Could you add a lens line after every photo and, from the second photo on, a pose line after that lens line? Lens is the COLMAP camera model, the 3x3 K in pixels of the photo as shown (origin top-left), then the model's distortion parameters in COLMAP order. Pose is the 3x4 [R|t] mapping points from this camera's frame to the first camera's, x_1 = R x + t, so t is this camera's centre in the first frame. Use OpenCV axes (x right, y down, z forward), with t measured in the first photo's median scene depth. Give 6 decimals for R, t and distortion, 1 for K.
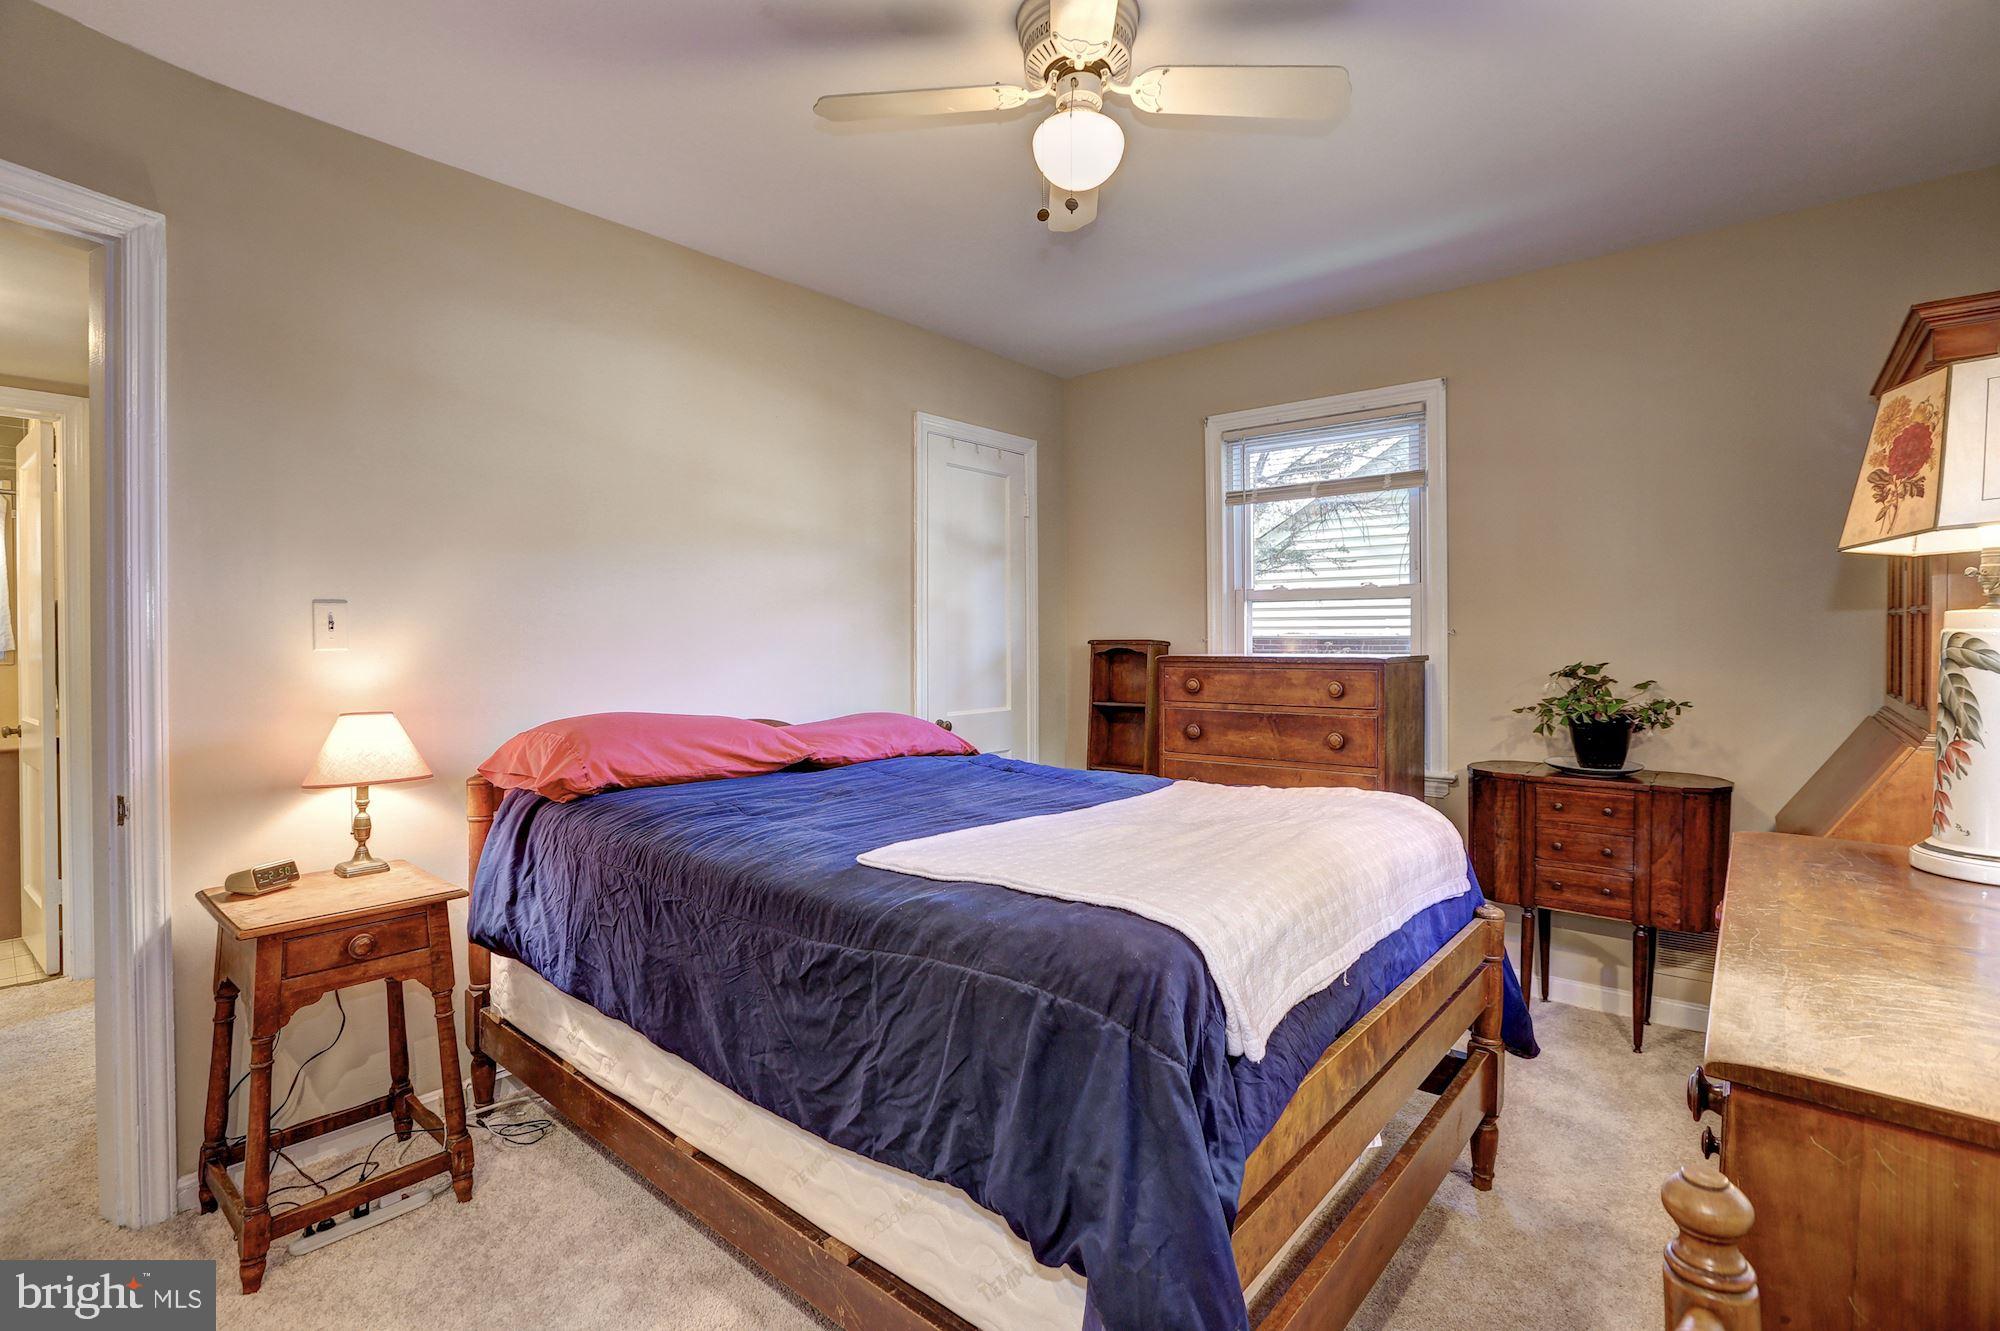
lens RADIAL K [[920.1, 0, 1000.9], [0, 920.1, 653.0], [0, 0, 1]] dist [-0.018935, 0.002282]
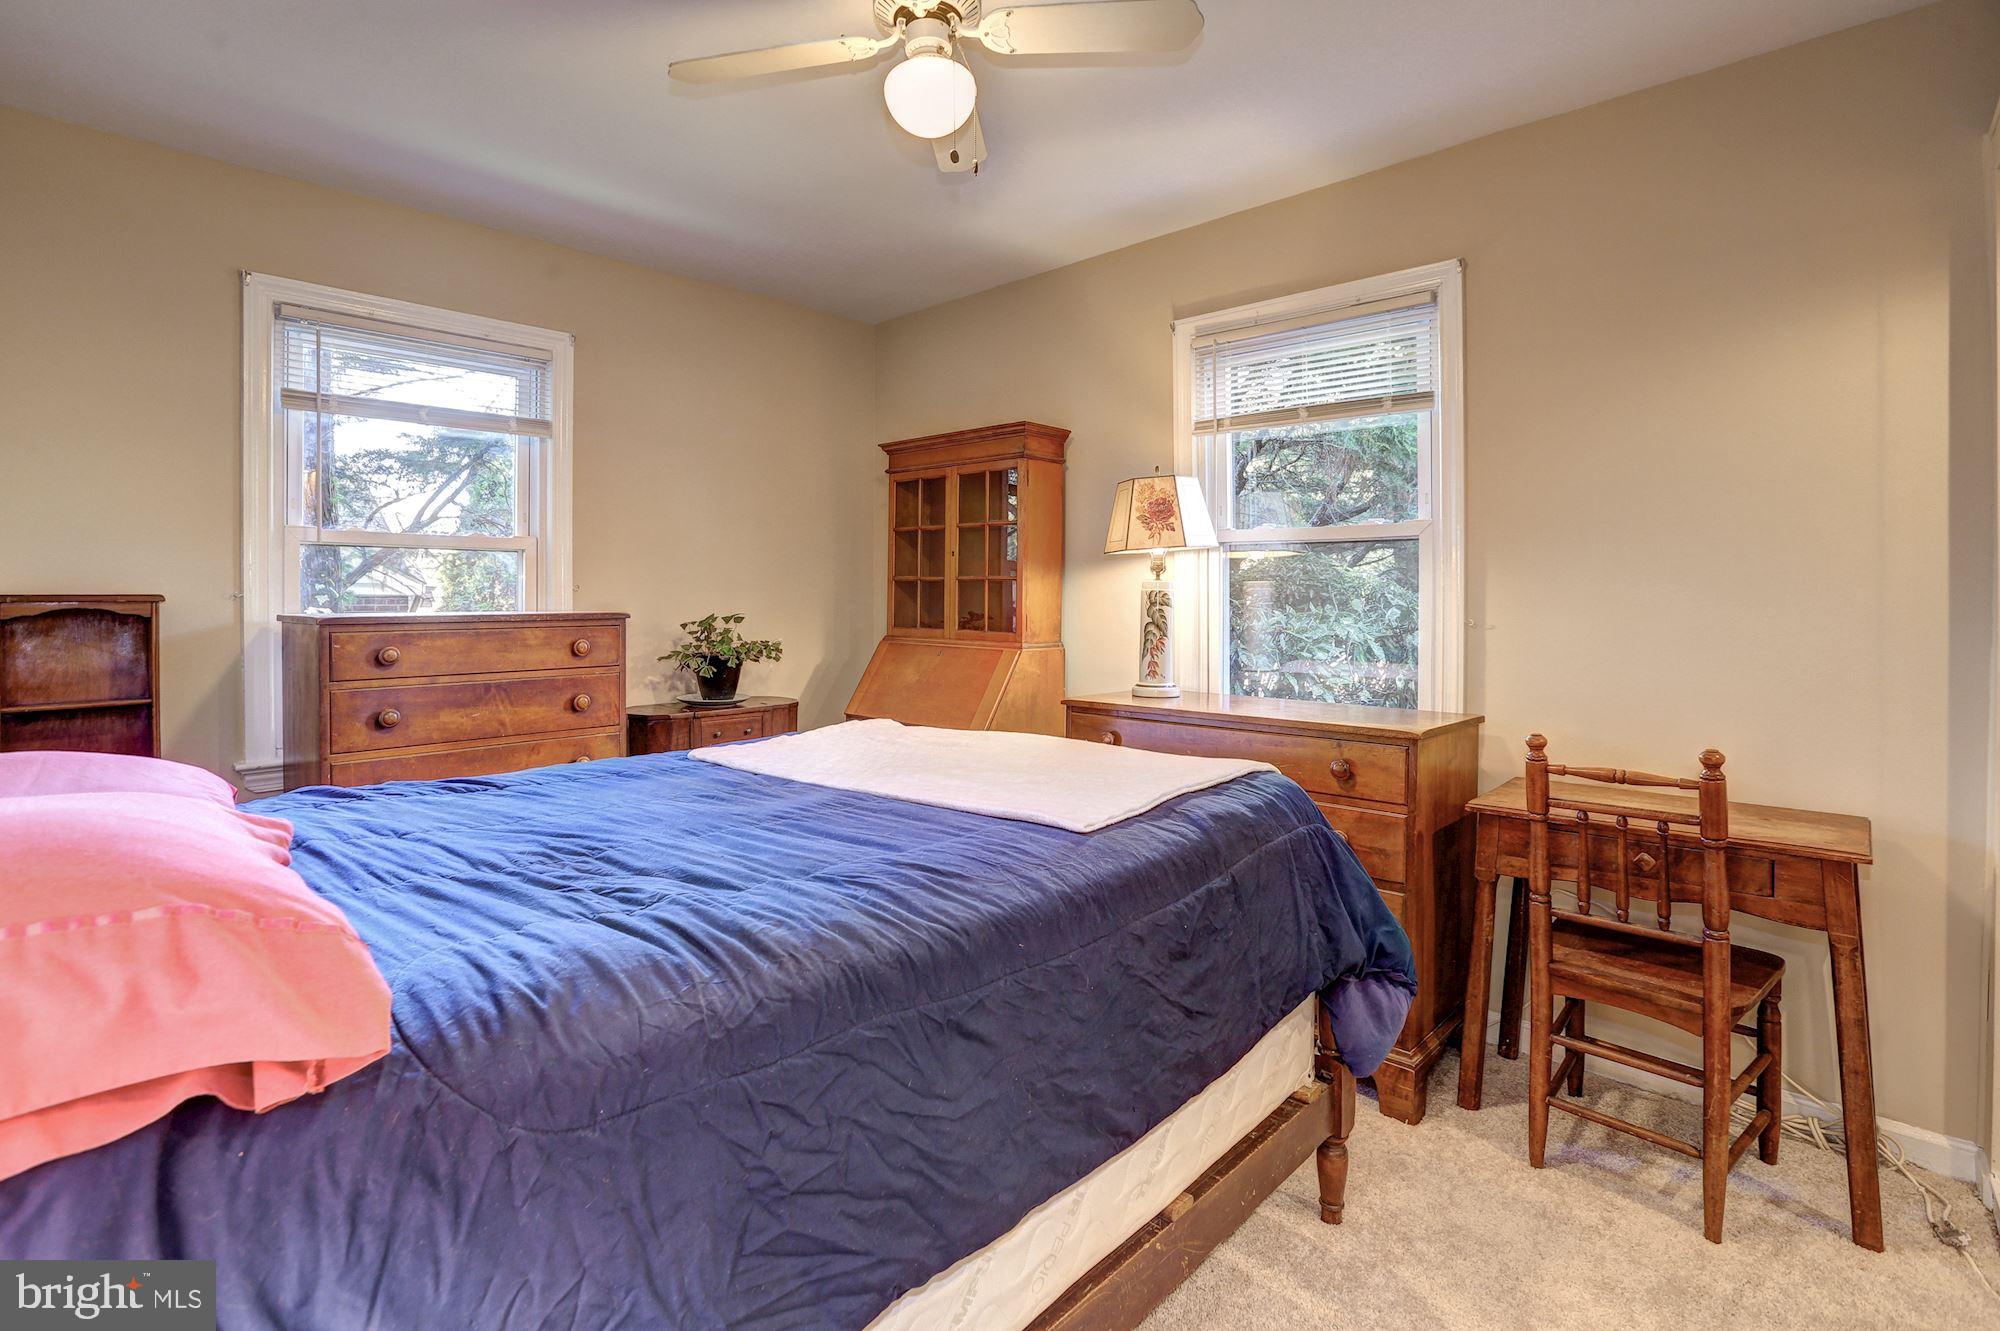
lens RADIAL K [[920.1, 0, 999.6], [0, 920.1, 604.5], [0, 0, 1]] dist [-0.018935, 0.002282]
pose [[0.070336, -0.004179, 0.997515, -0.499078], [0.016054, 0.999866, 0.003057, -0.000418], [-0.997394, 0.015799, 0.070394, 0.474867]]
